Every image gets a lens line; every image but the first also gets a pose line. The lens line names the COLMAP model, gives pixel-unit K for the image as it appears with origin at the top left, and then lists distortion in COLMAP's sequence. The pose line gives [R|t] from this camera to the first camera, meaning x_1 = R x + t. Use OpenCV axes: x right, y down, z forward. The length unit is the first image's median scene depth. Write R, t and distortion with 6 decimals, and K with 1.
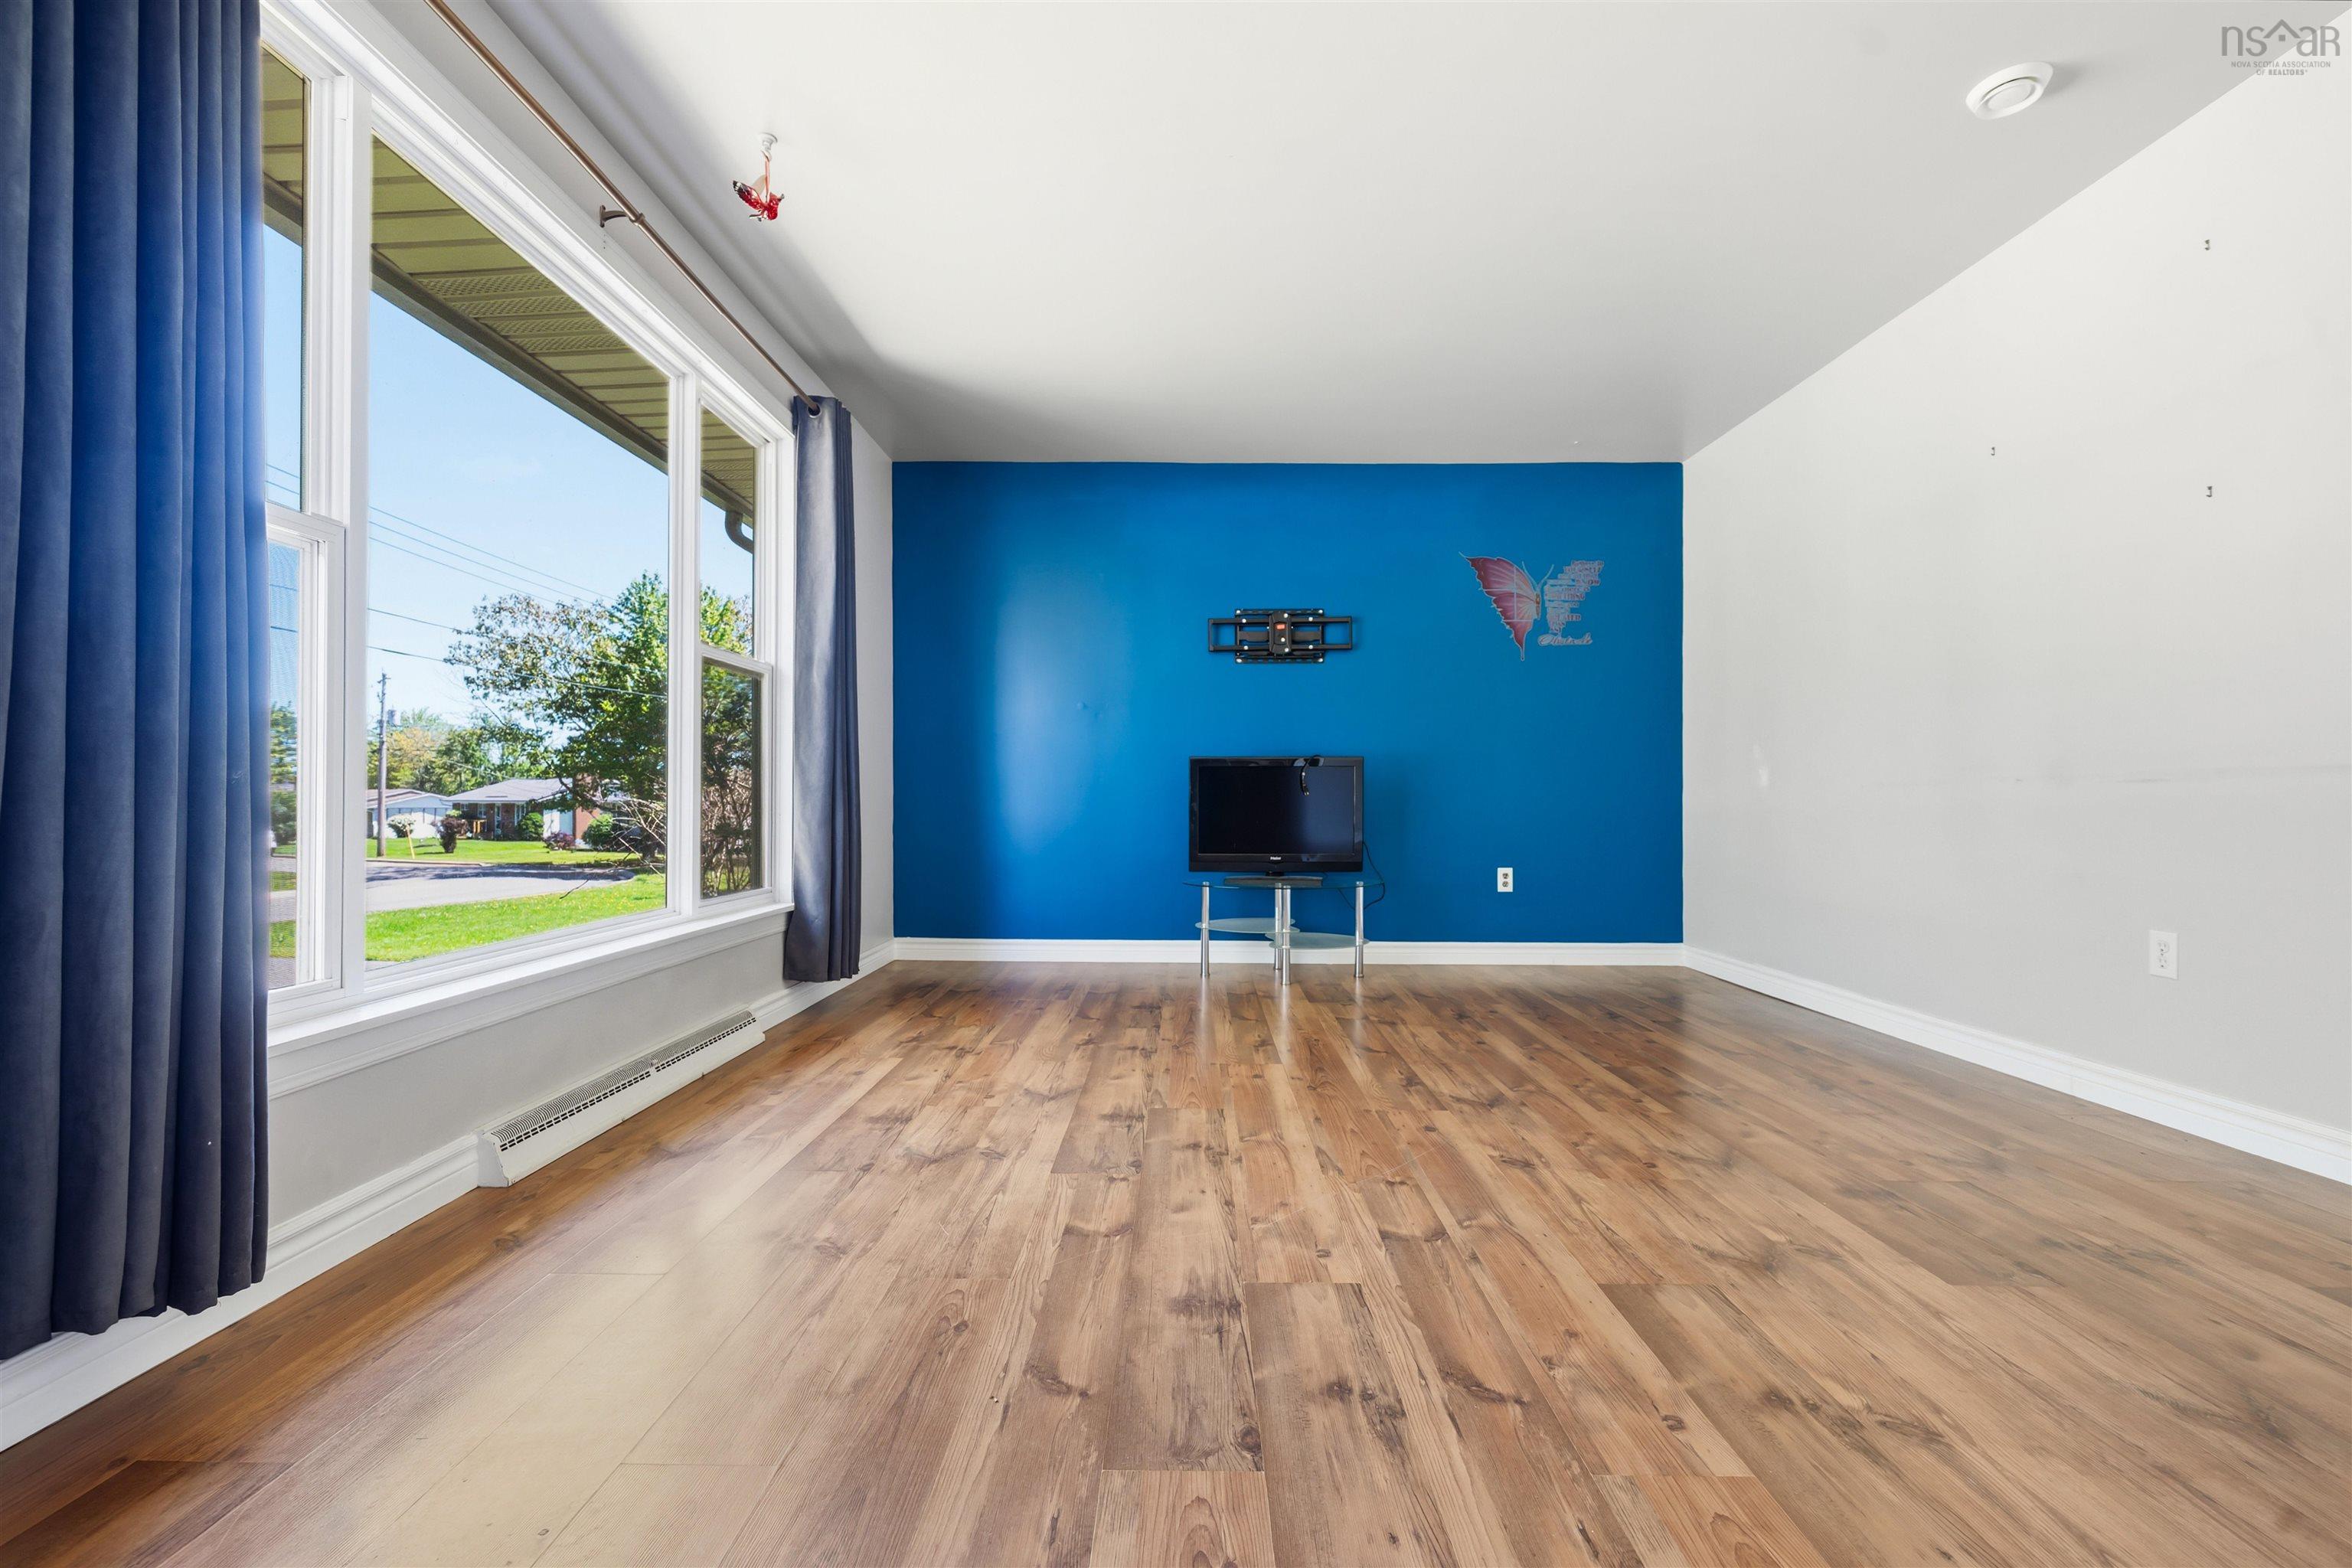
lens RADIAL K [[1033.8, 0, 1175.1], [0, 1033.8, 777.9], [0, 0, 1]] dist [-0.001650, -0.000339]
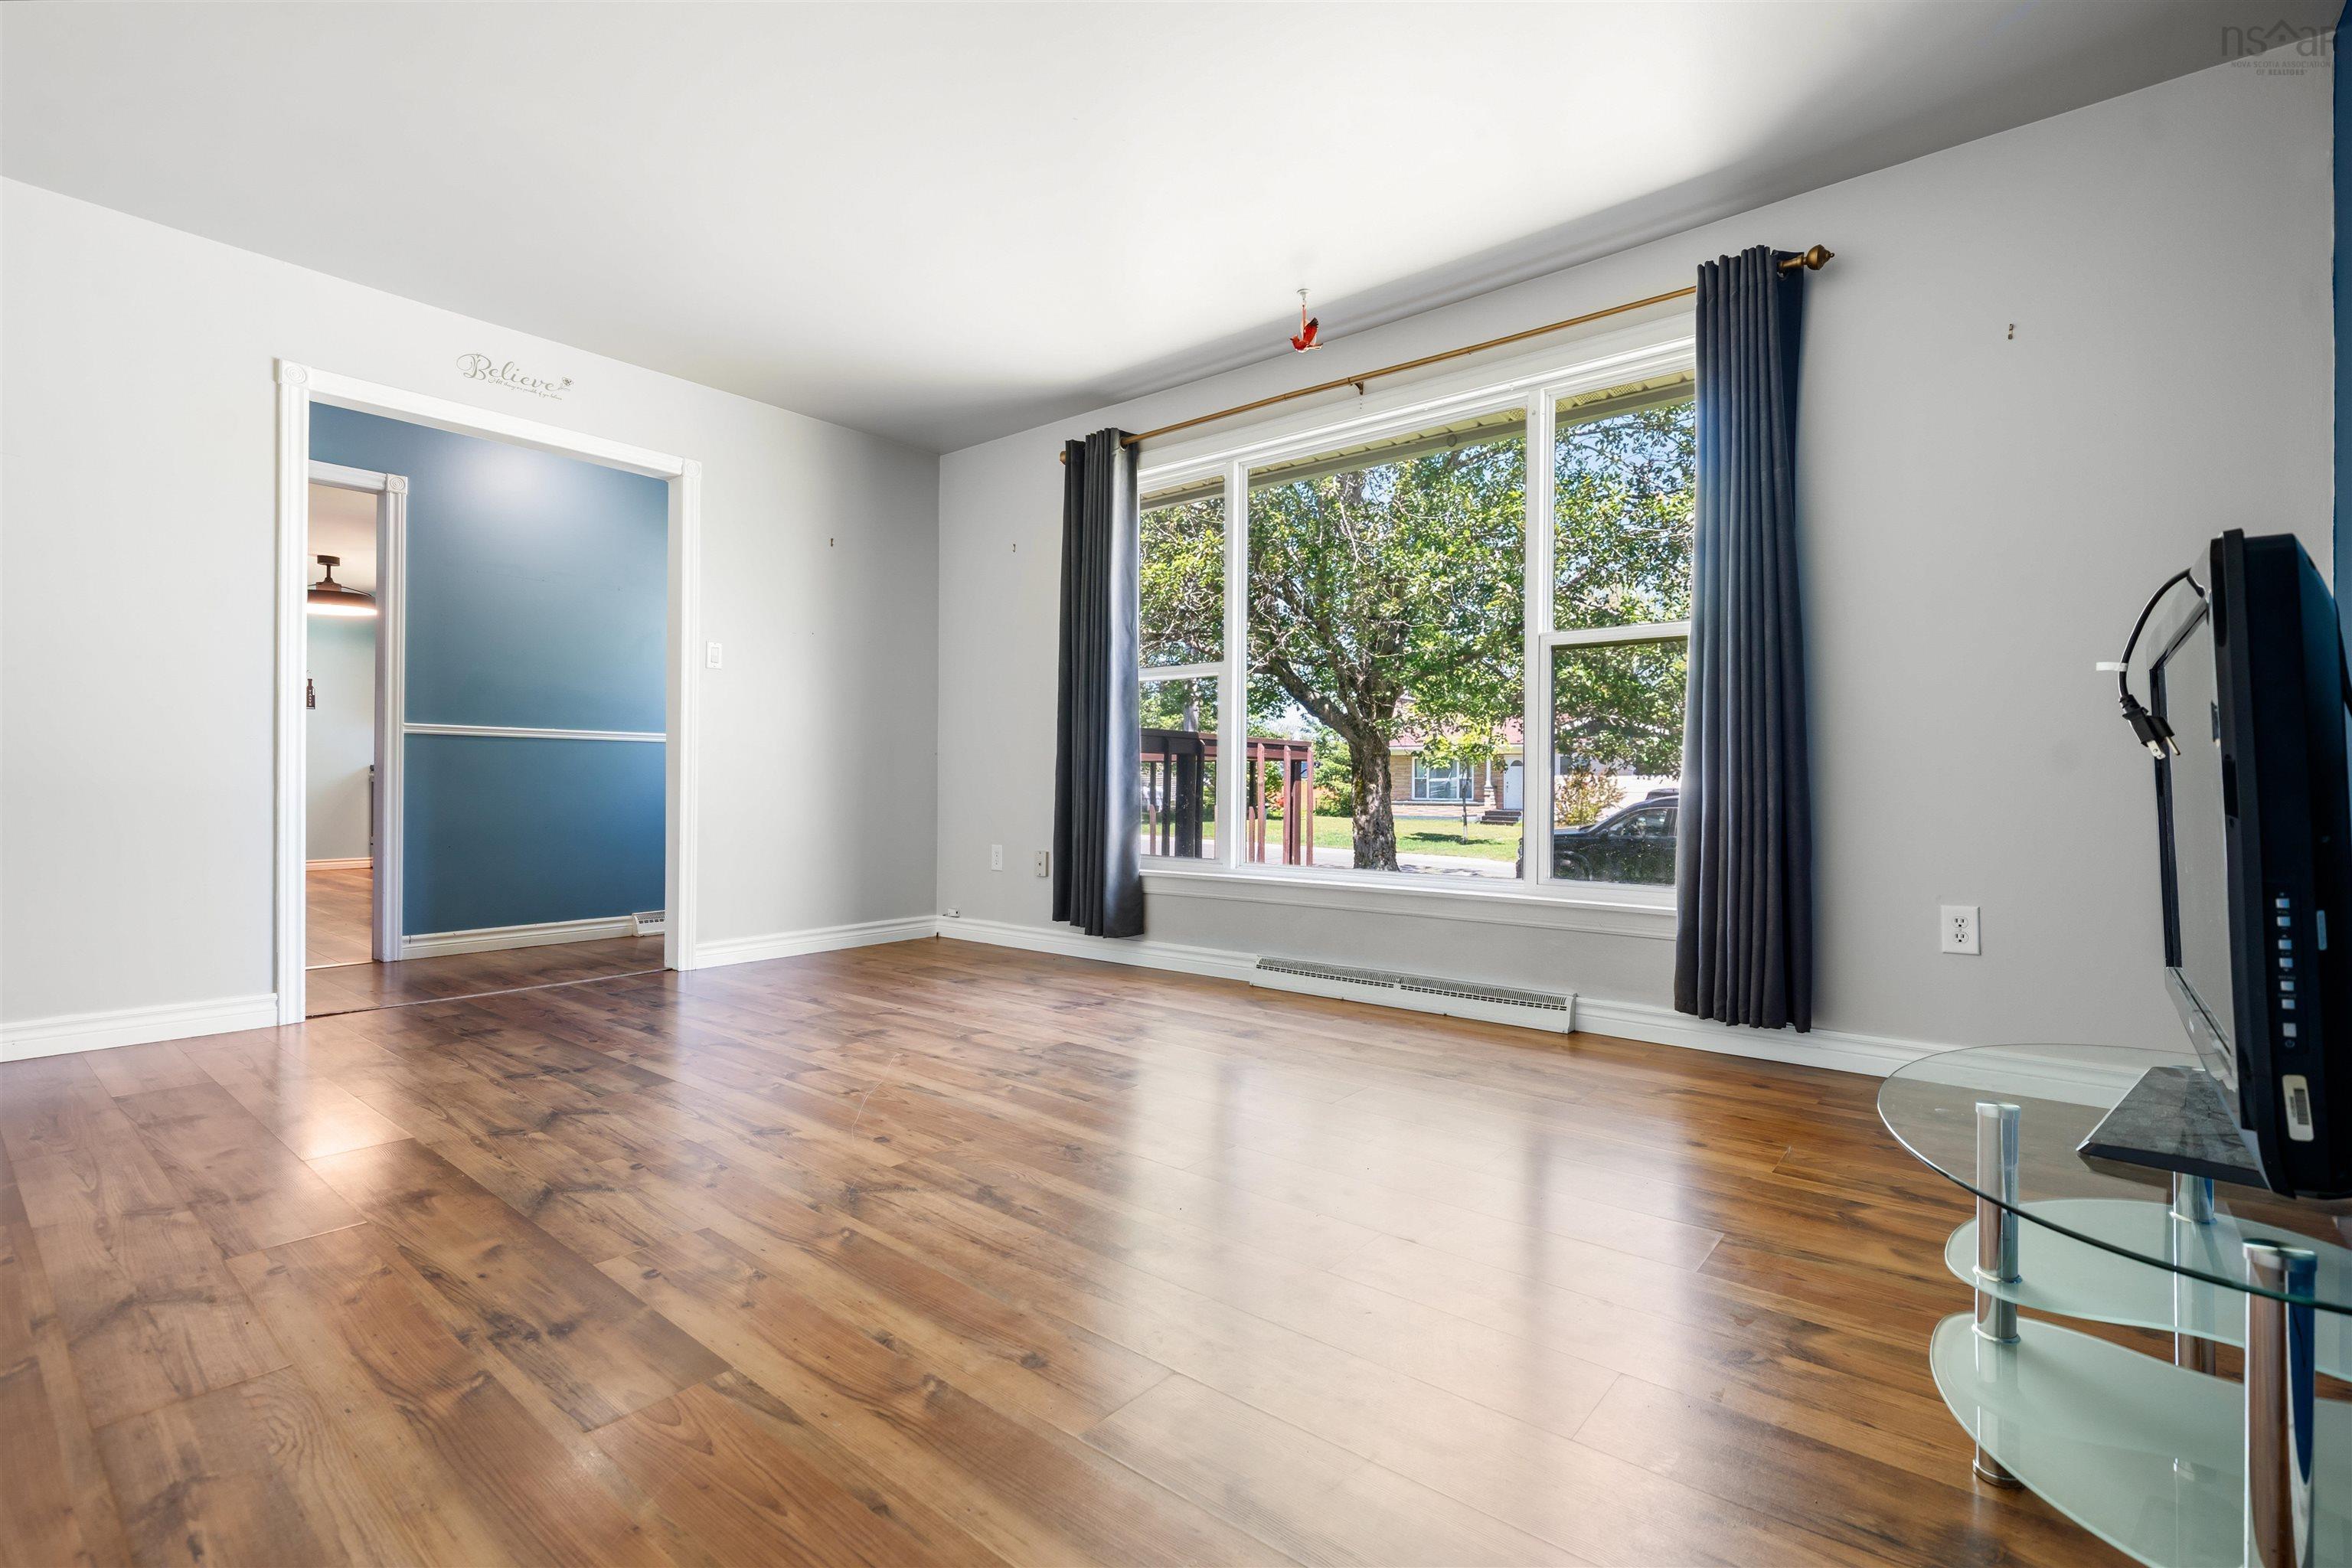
lens RADIAL K [[1033.8, 0, 1186.8], [0, 1033.8, 788.3], [0, 0, 1]] dist [-0.001650, -0.000339]
pose [[-0.622154, -0.000998, -0.782894, 0.819459], [0.008994, 0.999924, -0.008422, 0.036293], [0.782843, -0.012281, -0.622097, 1.833567]]
